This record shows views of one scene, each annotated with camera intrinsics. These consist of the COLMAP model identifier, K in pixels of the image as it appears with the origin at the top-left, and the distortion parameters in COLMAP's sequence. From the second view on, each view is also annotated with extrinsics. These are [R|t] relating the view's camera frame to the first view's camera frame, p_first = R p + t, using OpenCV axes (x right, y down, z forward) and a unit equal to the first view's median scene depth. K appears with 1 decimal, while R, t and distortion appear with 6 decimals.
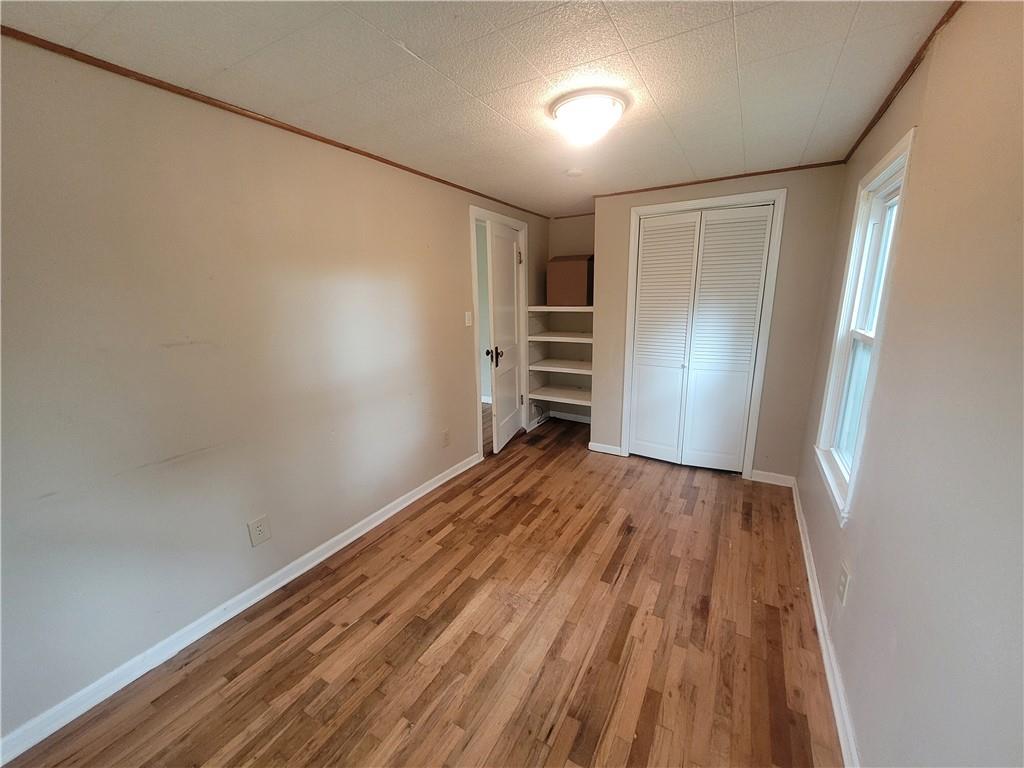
lens RADIAL K [[401.1, 0, 512.0], [0, 401.1, 383.8], [0, 0, 1]] dist [0.003680, 0.000449]
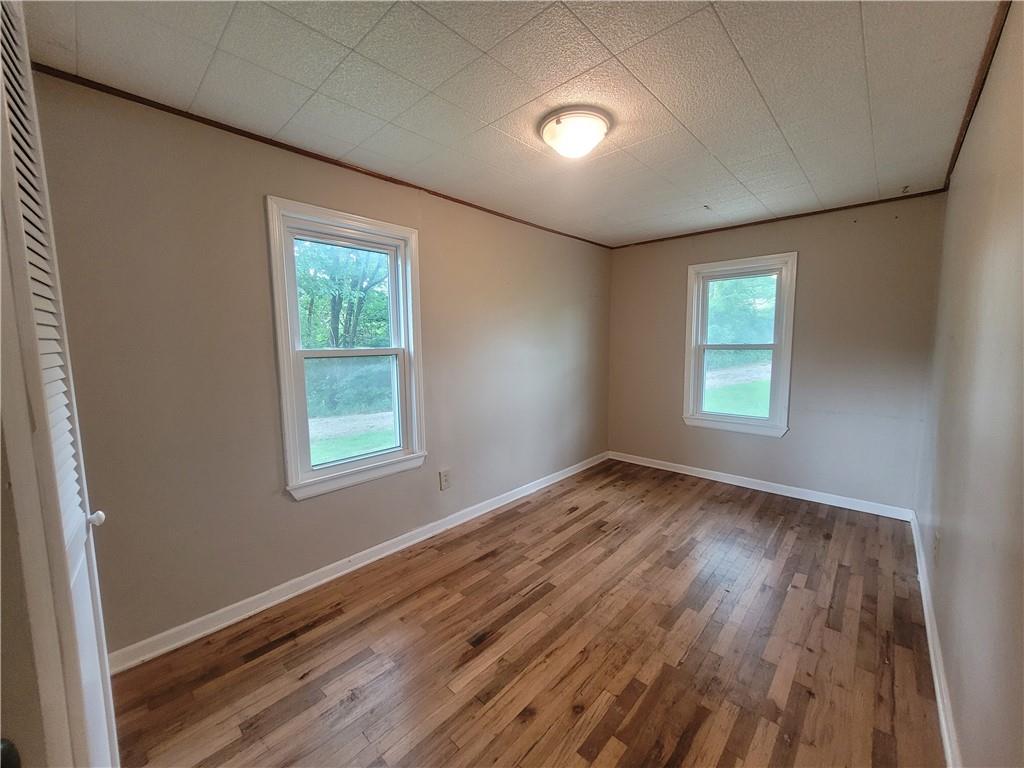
lens RADIAL K [[401.1, 0, 511.6], [0, 401.1, 381.7], [0, 0, 1]] dist [0.003680, 0.000449]
pose [[-0.973947, 0.000635, 0.226775, 0.091941], [0.073584, 0.946775, 0.313374, -0.307408], [-0.214506, 0.321896, -0.922155, 1.671520]]
